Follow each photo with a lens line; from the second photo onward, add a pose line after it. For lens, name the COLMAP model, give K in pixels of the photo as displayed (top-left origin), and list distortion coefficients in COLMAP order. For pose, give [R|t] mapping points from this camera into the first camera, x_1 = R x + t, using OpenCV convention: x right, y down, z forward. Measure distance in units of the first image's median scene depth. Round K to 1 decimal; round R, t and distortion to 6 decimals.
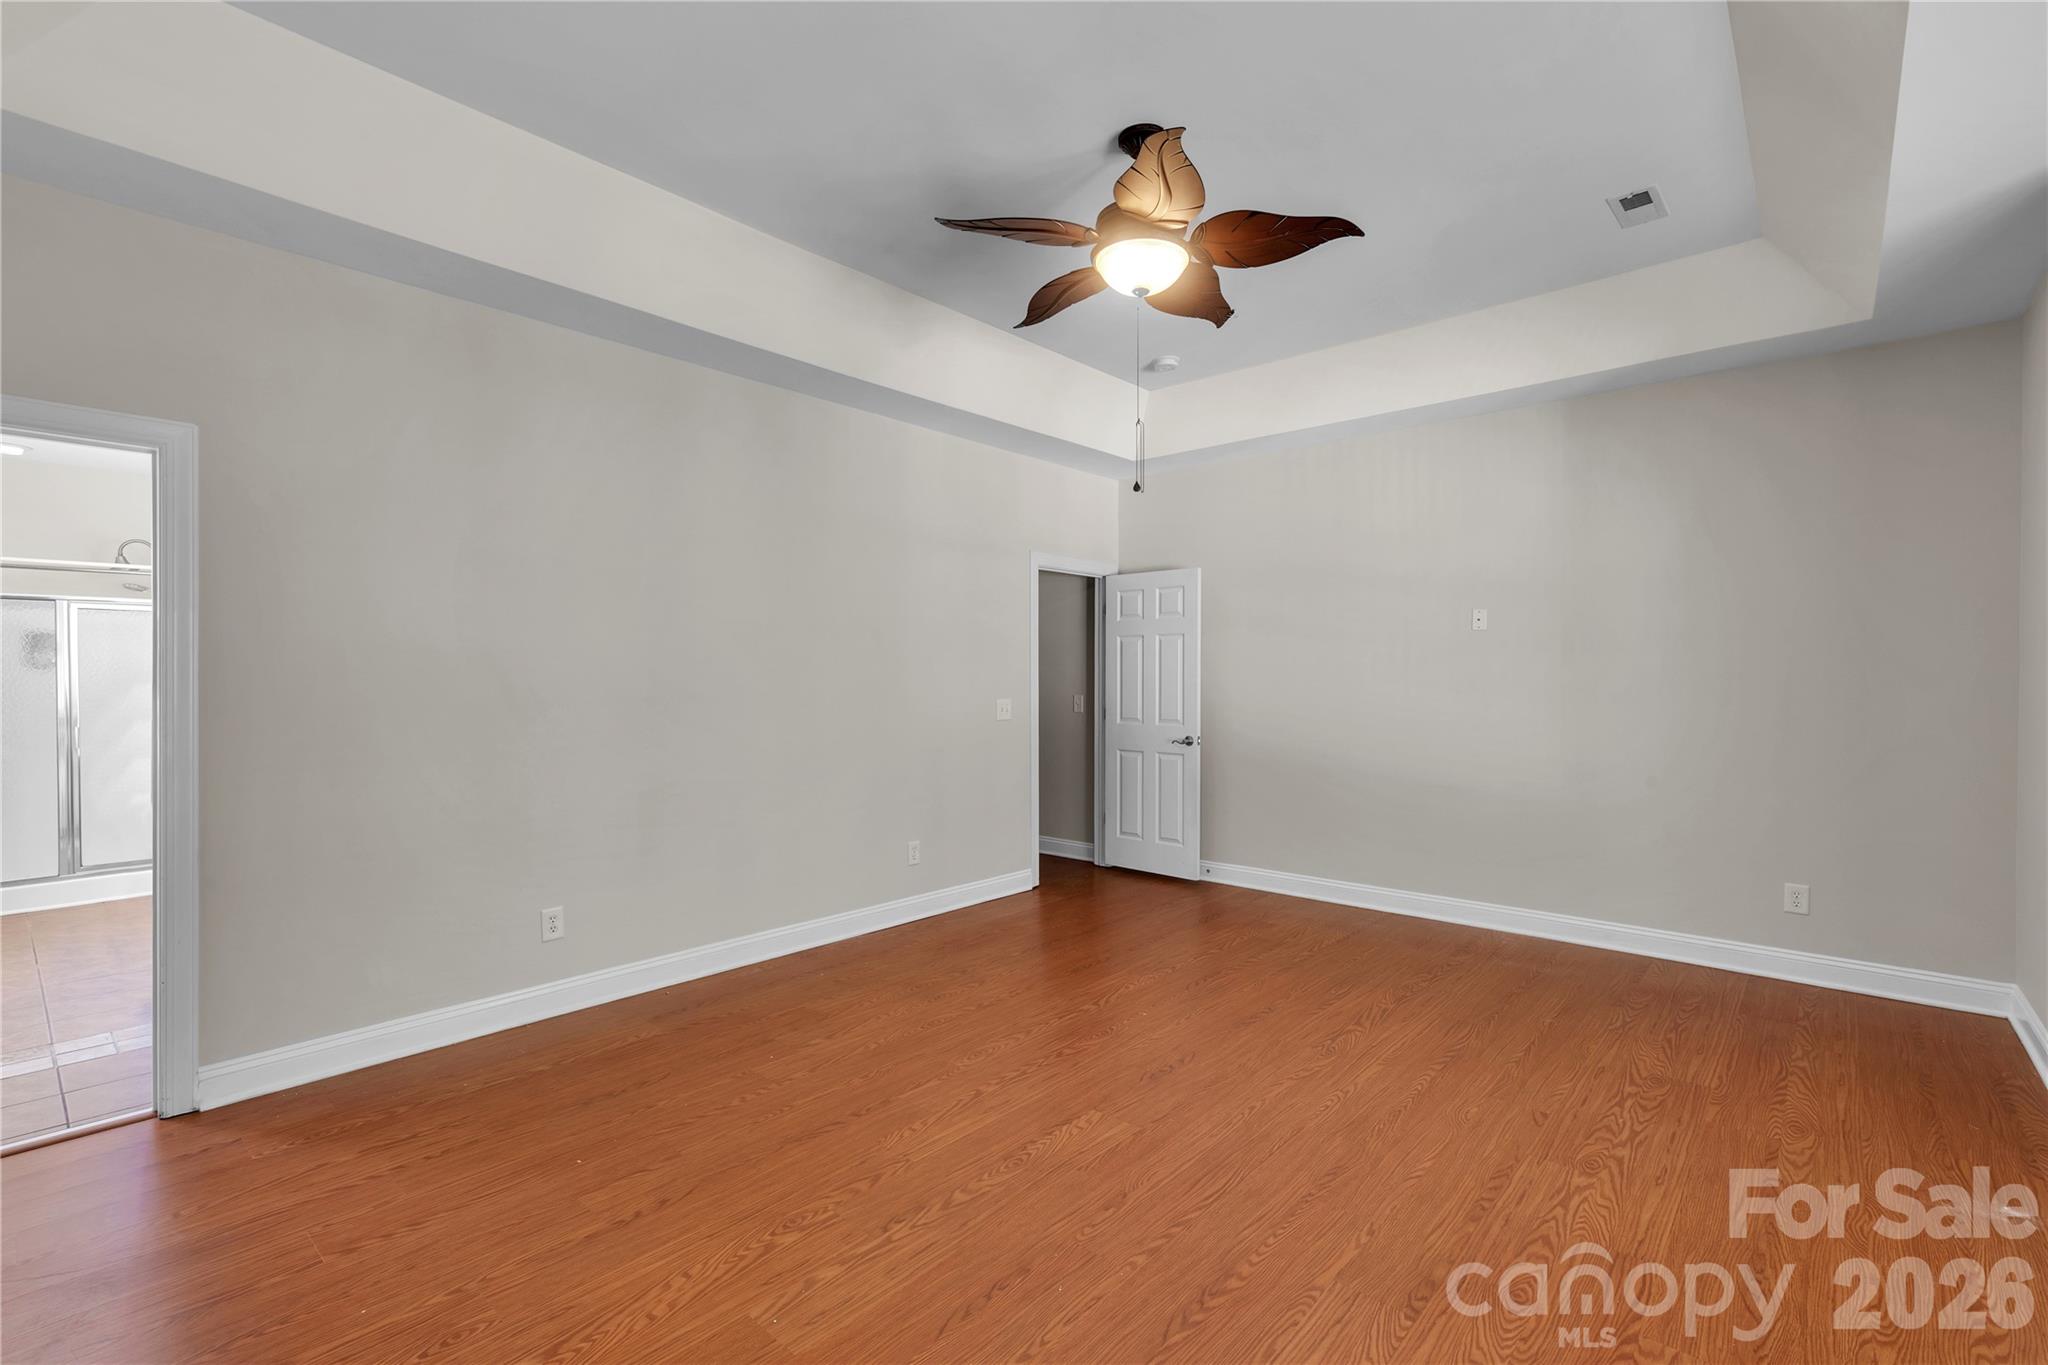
lens RADIAL K [[922.5, 0, 1029.4], [0, 922.5, 679.4], [0, 0, 1]] dist [0.001976, -0.001155]
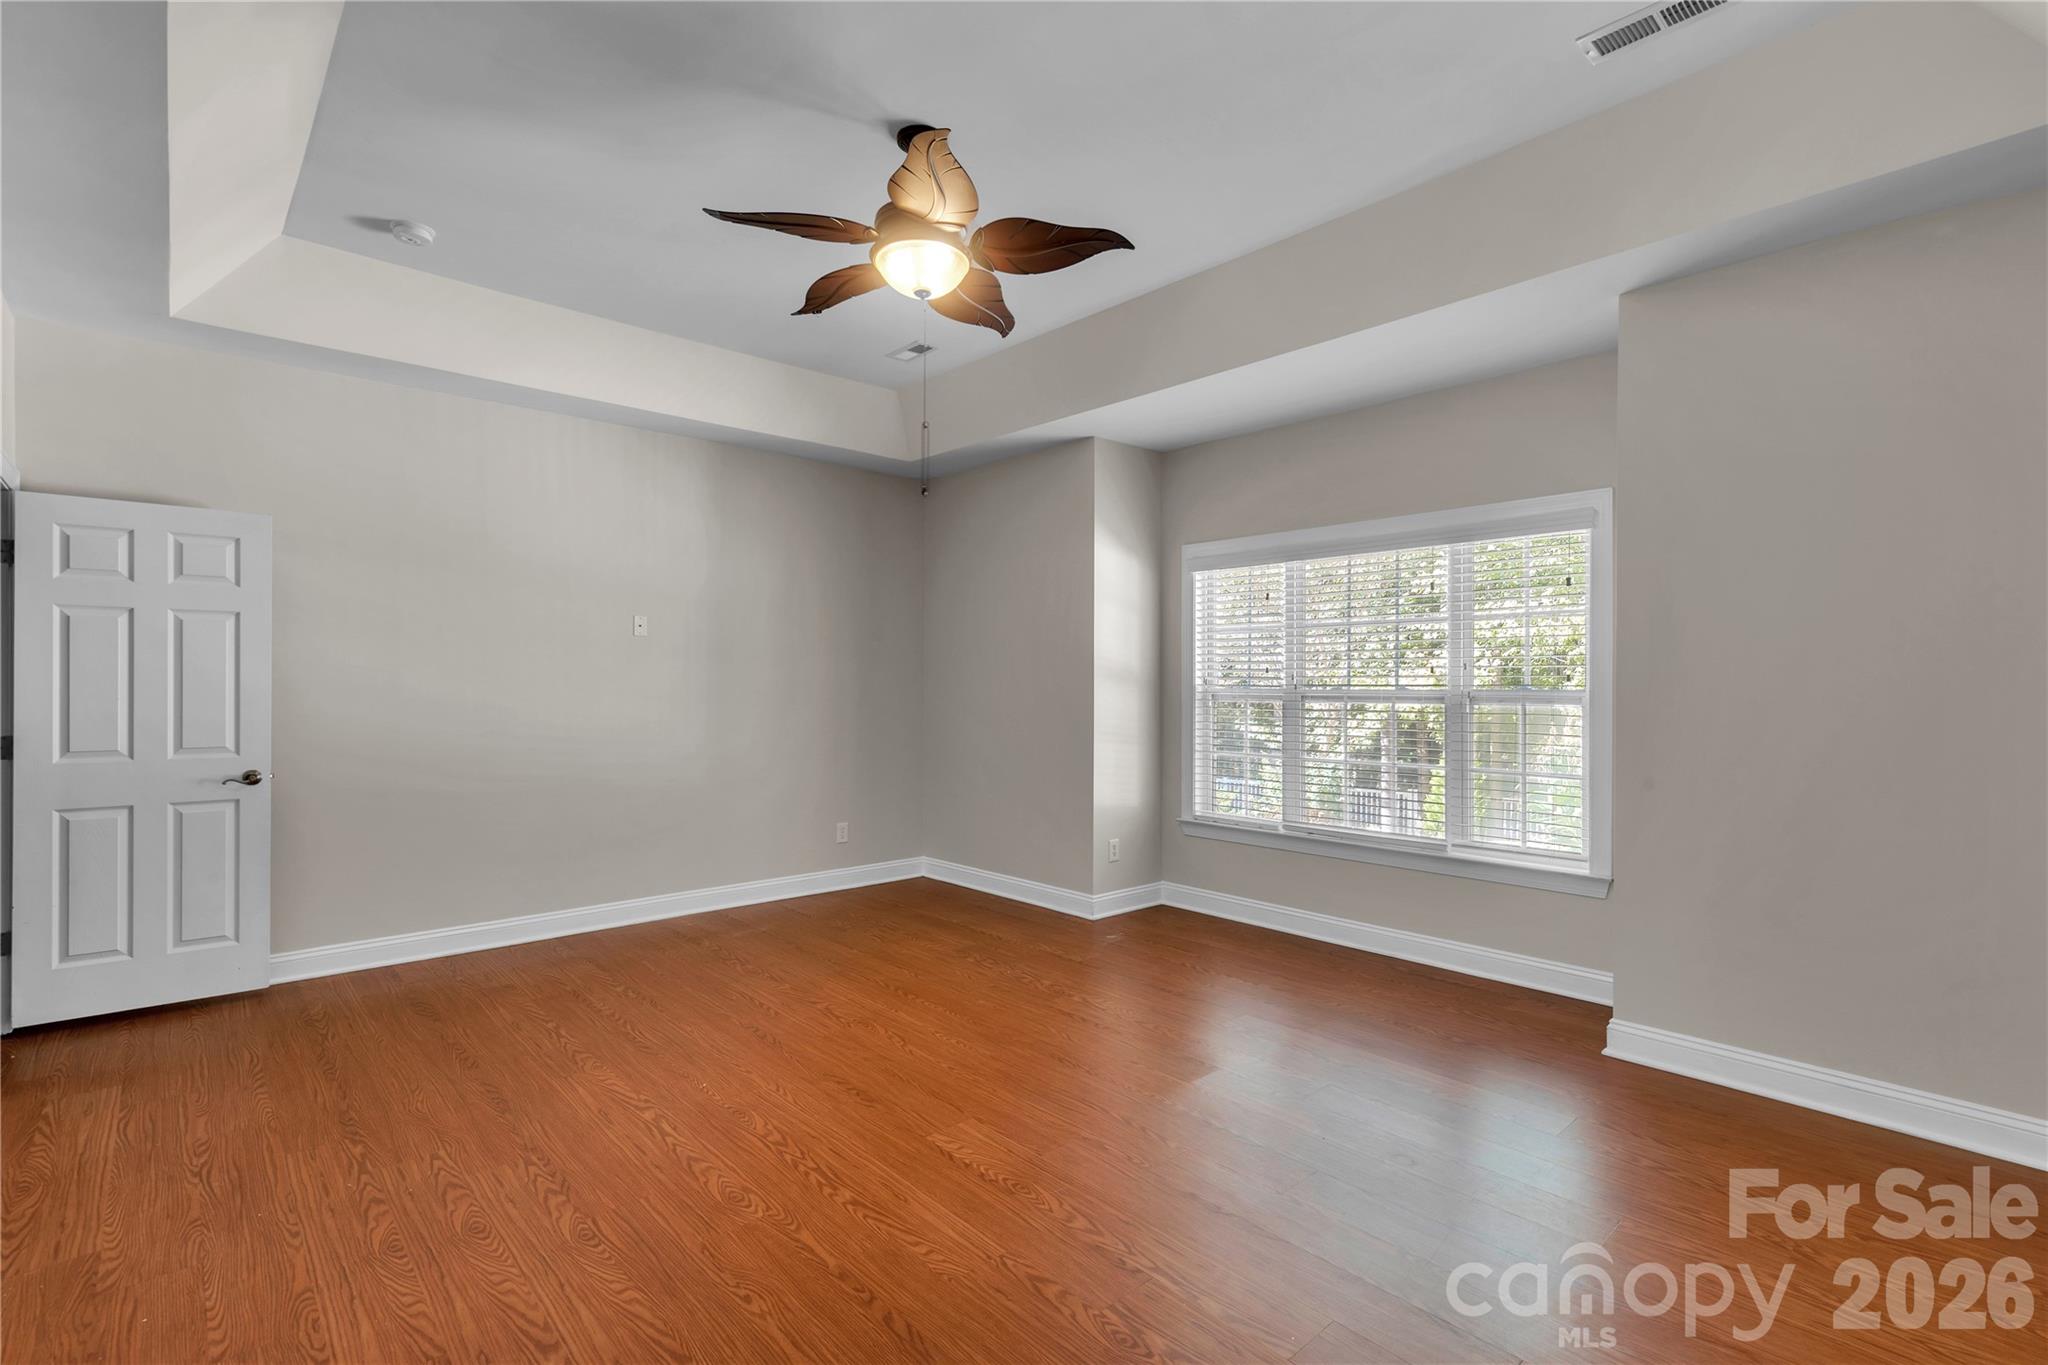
lens RADIAL K [[922.5, 0, 1029.4], [0, 922.5, 679.4], [0, 0, 1]] dist [0.001976, -0.001155]
pose [[0.107772, 0.003344, 0.994170, -0.748576], [-0.001362, 0.999994, -0.003216, -0.002477], [-0.994175, -0.001008, 0.107776, 0.683796]]
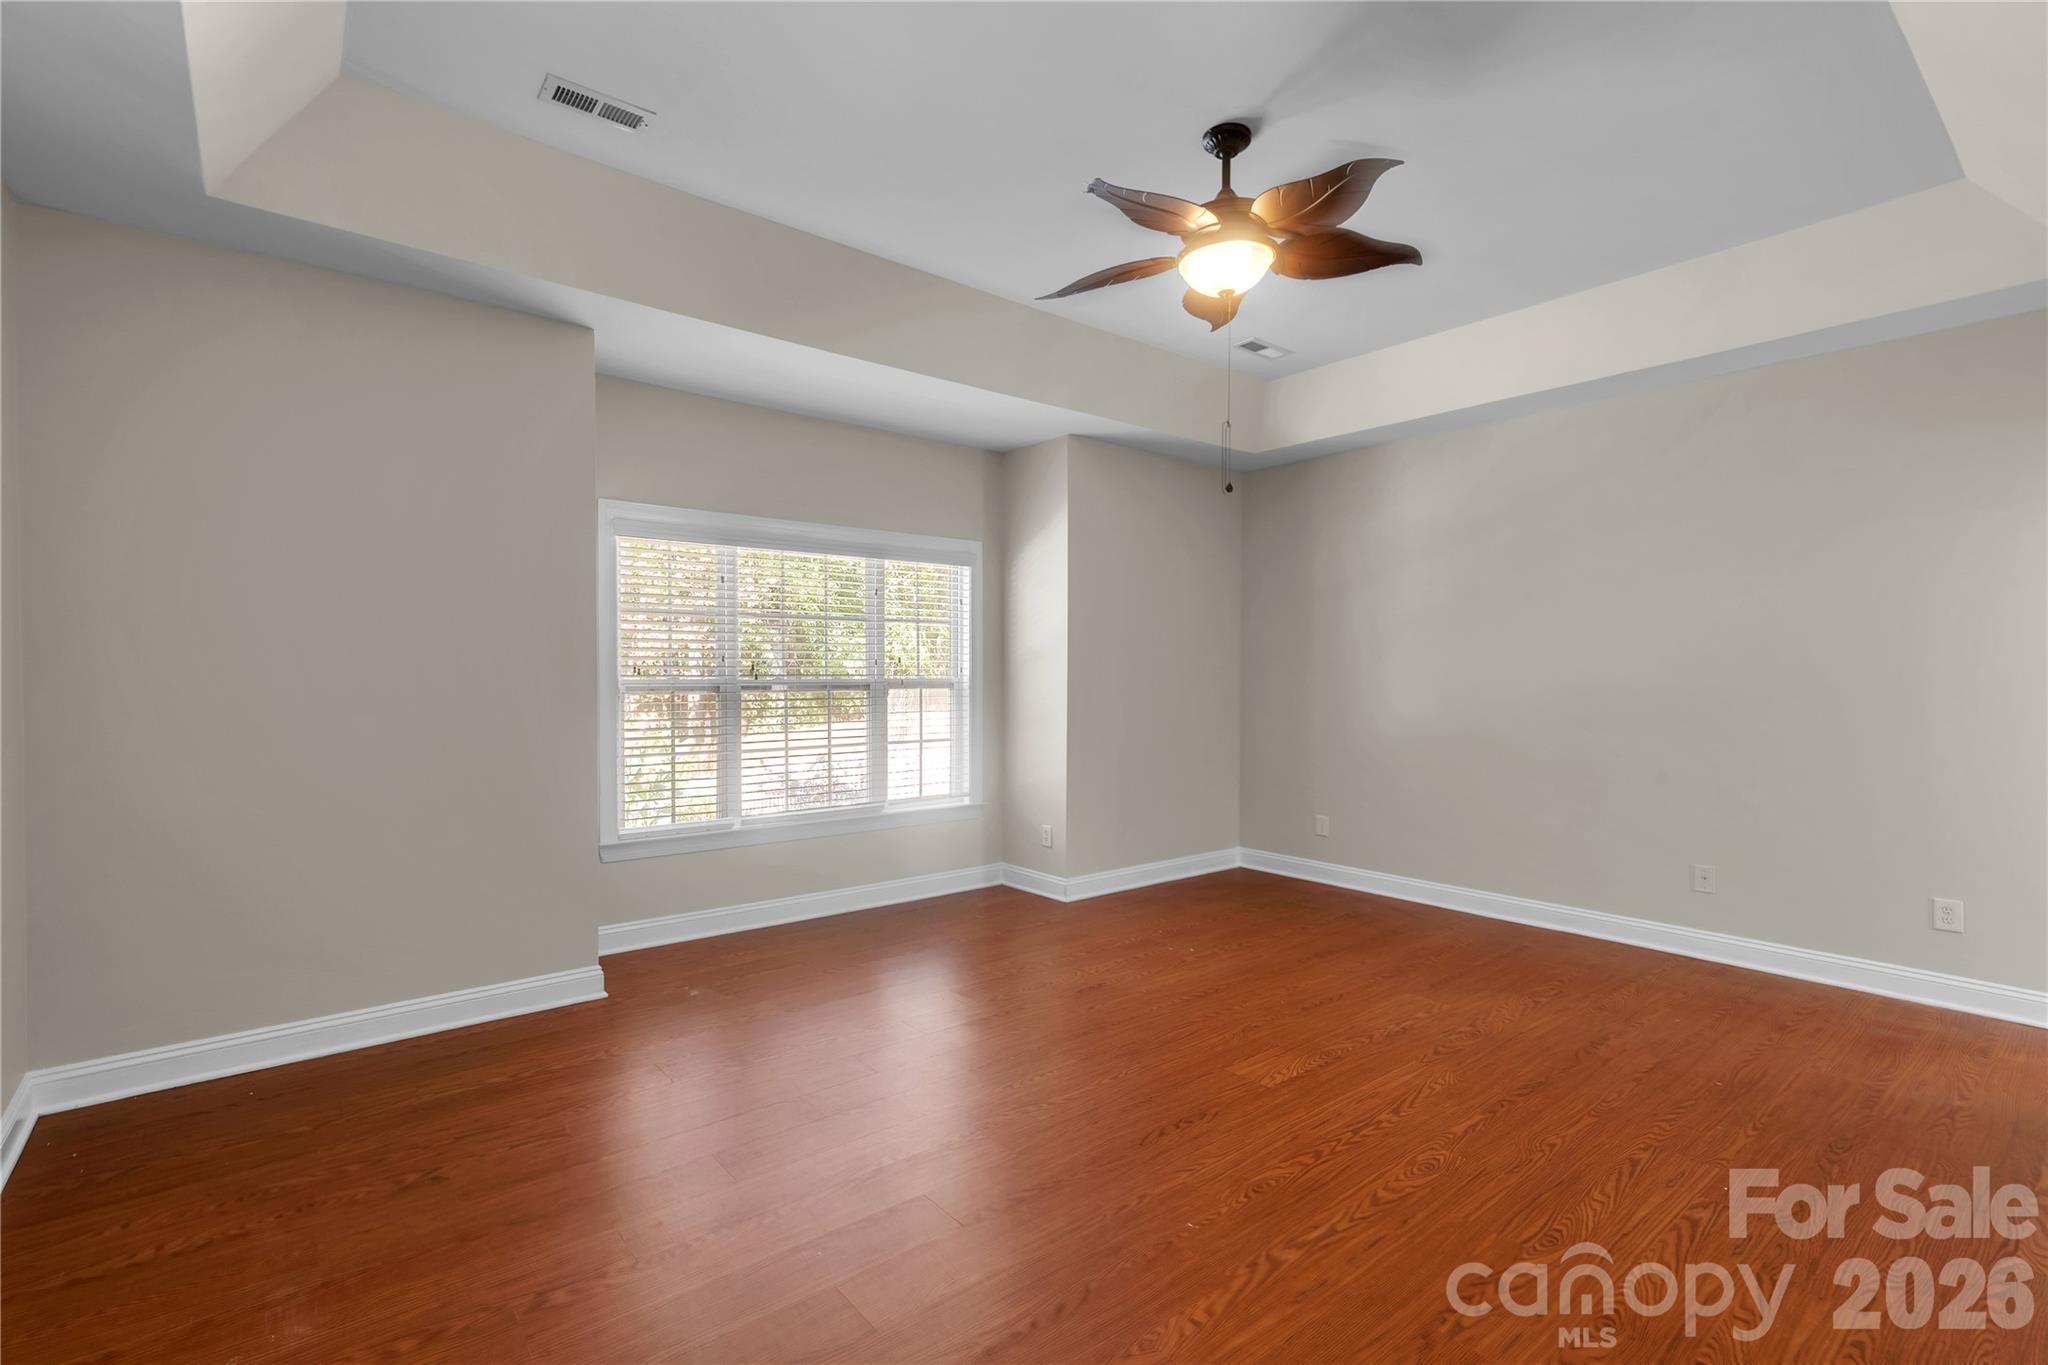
lens RADIAL K [[912.6, 0, 996.7], [0, 912.6, 685.6], [0, 0, 1]] dist [-0.000107, 0.000025]
pose [[-0.980665, -0.002790, 0.195674, 0.147433], [0.000046, 0.999895, 0.014490, -0.003264], [-0.195694, 0.014219, -0.980562, 1.785546]]
